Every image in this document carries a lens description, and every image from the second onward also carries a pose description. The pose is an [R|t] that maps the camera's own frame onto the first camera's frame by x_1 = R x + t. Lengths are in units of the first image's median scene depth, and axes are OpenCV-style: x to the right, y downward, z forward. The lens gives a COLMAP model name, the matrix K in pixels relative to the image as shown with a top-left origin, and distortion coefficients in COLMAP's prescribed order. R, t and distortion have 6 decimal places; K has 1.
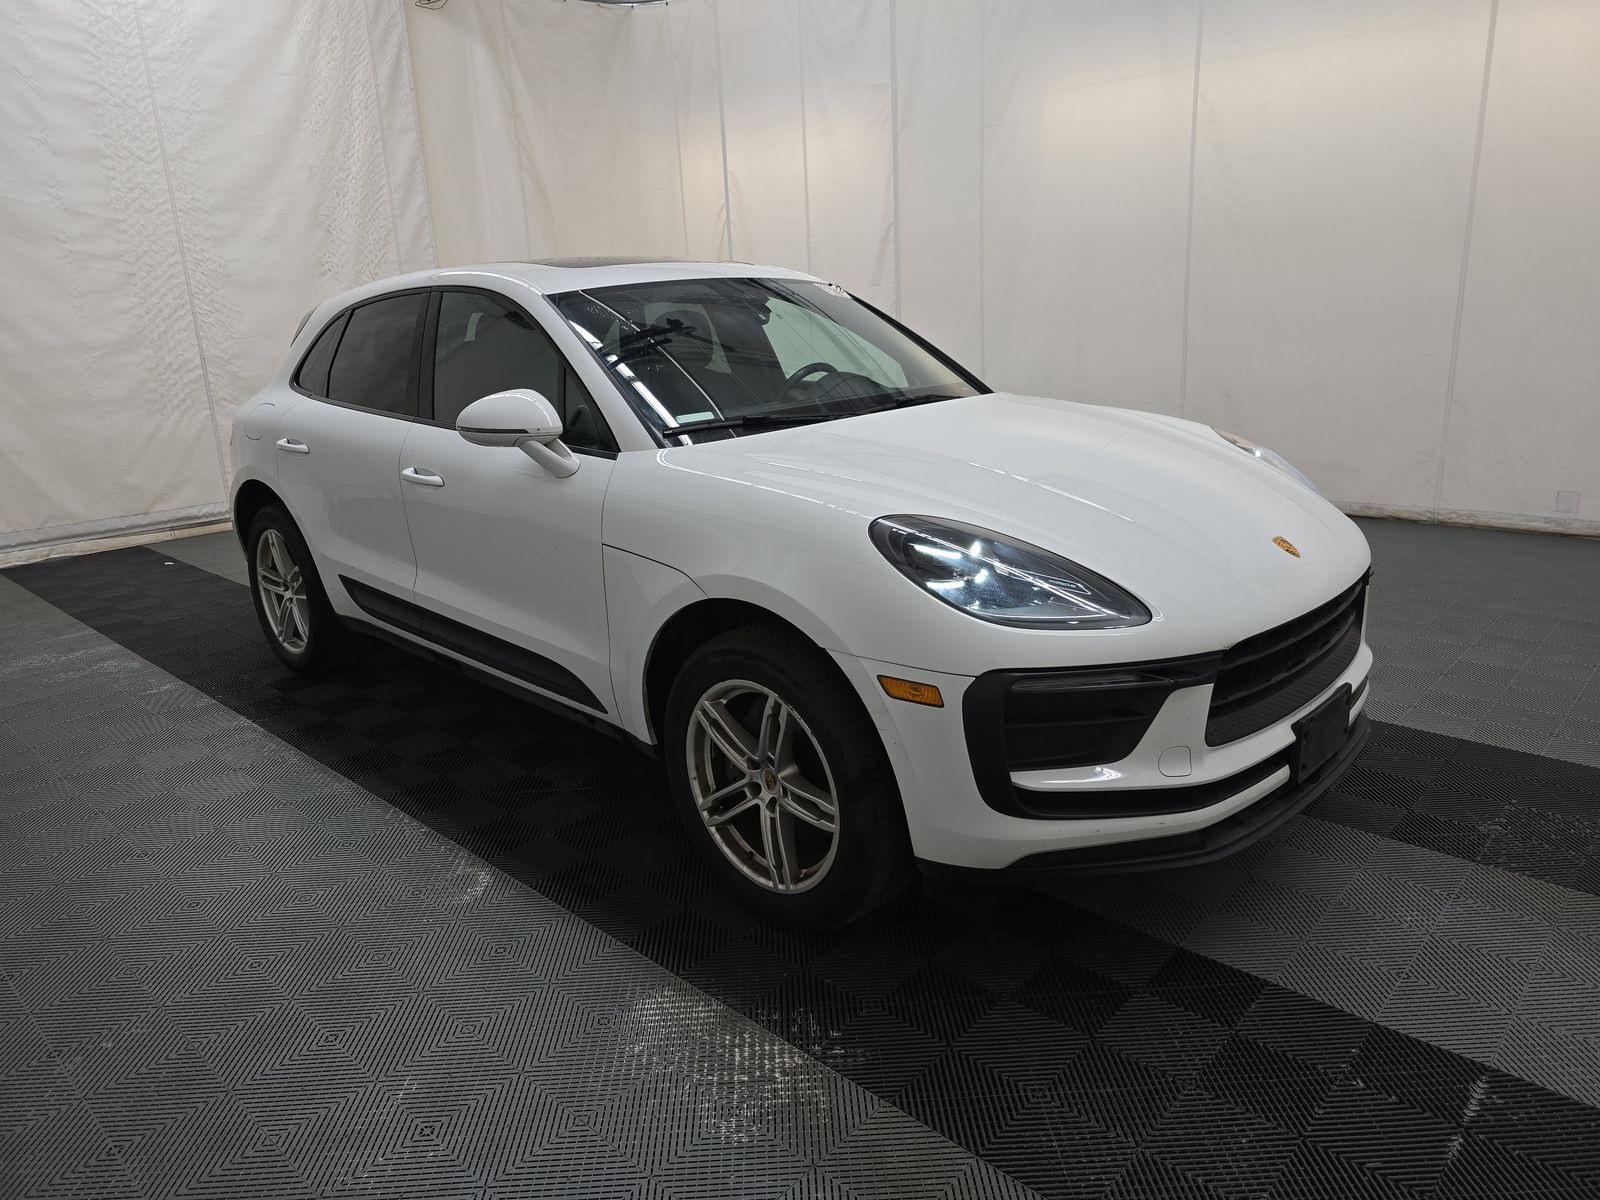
lens RADIAL K [[1069.4, 0, 799.8], [0, 1069.4, 591.6], [0, 0, 1]] dist [0.045567, -0.035533]
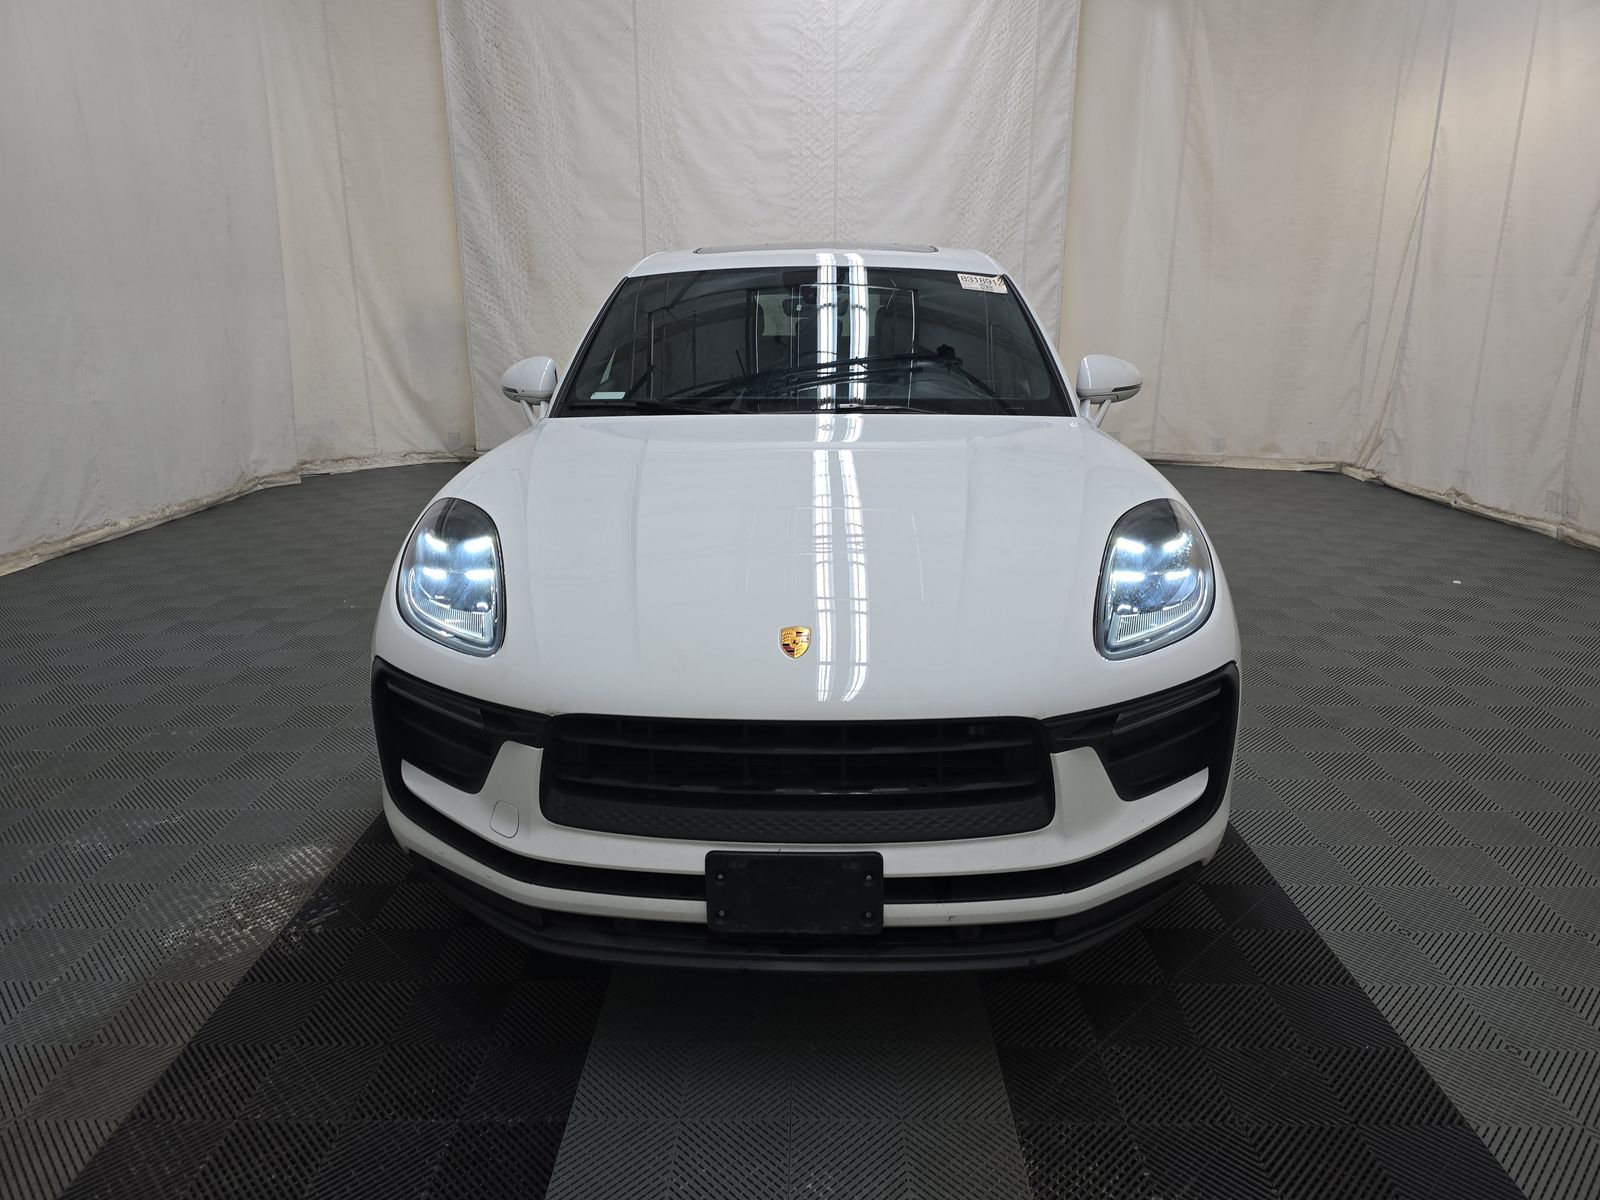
lens RADIAL K [[1069.4, 0, 799.8], [0, 1069.4, 591.6], [0, 0, 1]] dist [0.045567, -0.035533]
pose [[0.676507, 0.234105, -0.698235, 0.323615], [-0.222221, 0.968825, 0.109523, -0.049564], [0.702108, 0.081070, 0.707441, 0.158082]]
